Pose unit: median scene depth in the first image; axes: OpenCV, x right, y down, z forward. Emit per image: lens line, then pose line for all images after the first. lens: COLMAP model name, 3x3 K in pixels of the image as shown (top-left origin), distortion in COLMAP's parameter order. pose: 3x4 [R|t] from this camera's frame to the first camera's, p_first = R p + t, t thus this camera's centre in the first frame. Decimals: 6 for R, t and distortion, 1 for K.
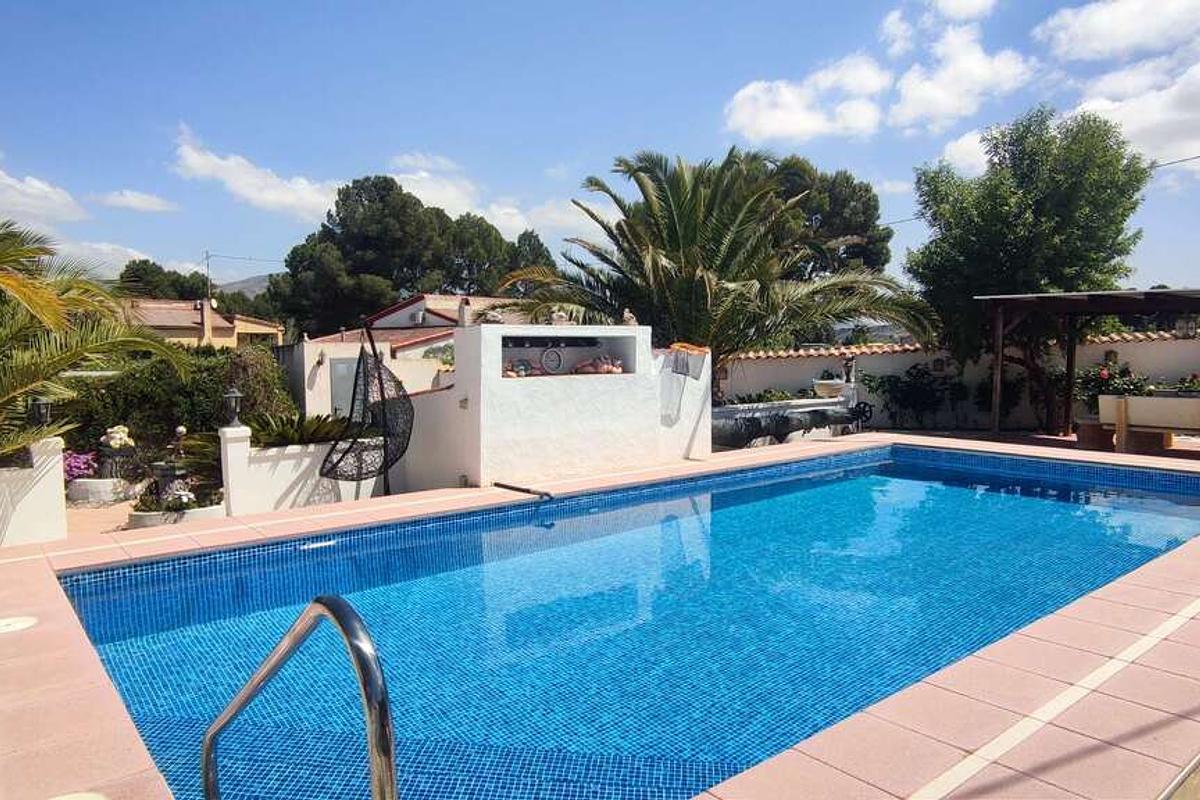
lens RADIAL K [[815.0, 0, 611.6], [0, 815.0, 401.9], [0, 0, 1]] dist [-0.010045, 0.025407]
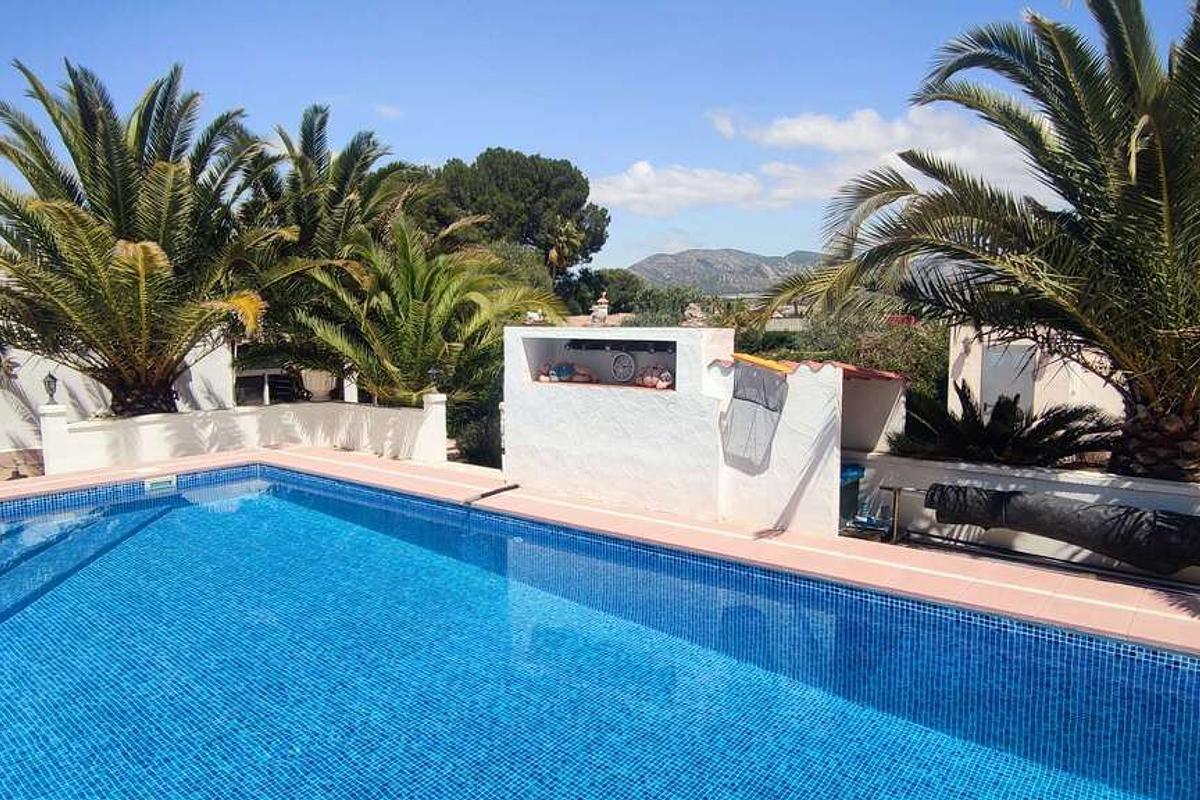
lens RADIAL K [[815.0, 0, 611.6], [0, 815.0, 401.9], [0, 0, 1]] dist [-0.010045, 0.025407]
pose [[0.213960, 0.107148, -0.970948, 0.755705], [-0.066767, 0.993246, 0.094896, -0.093674], [0.974558, 0.044524, 0.219668, 0.791868]]
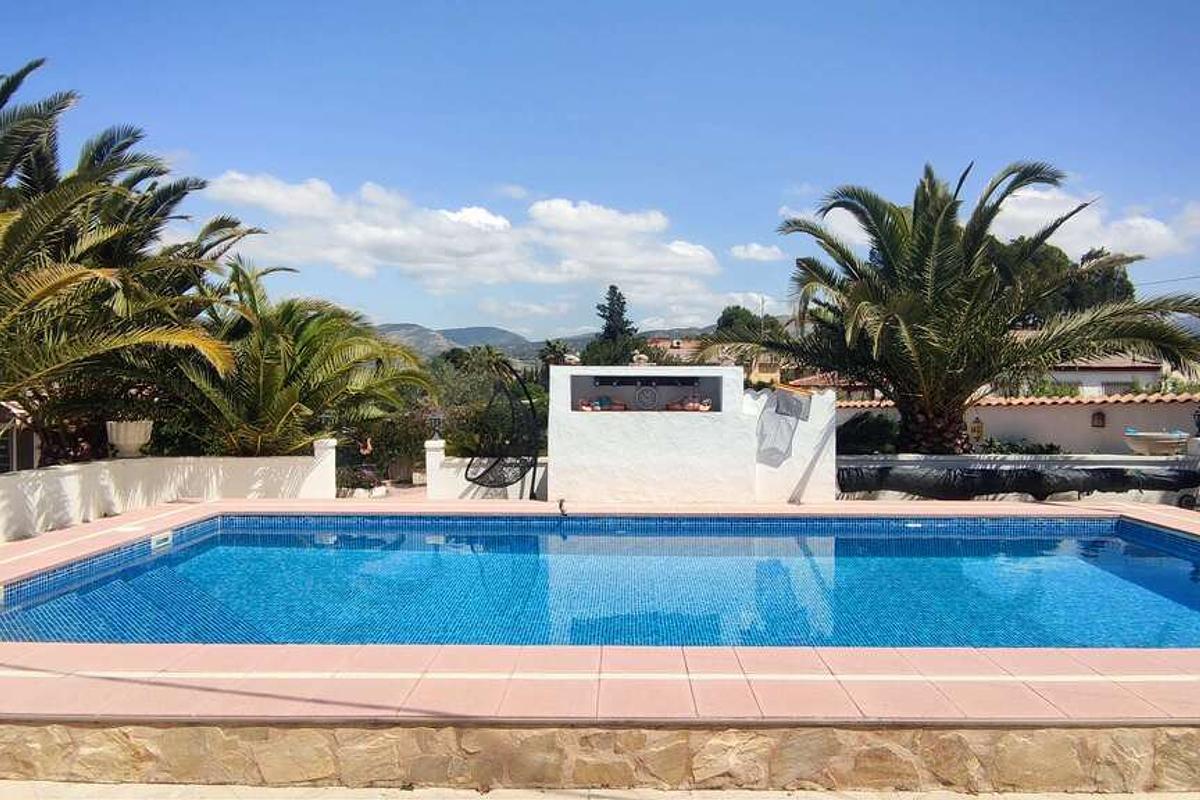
lens RADIAL K [[815.0, 0, 611.6], [0, 815.0, 401.9], [0, 0, 1]] dist [-0.010045, 0.025407]
pose [[0.753874, 0.024913, -0.656547, 0.613132], [-0.052285, 0.998387, -0.022151, -0.017619], [0.654935, 0.051027, 0.753960, 0.129172]]
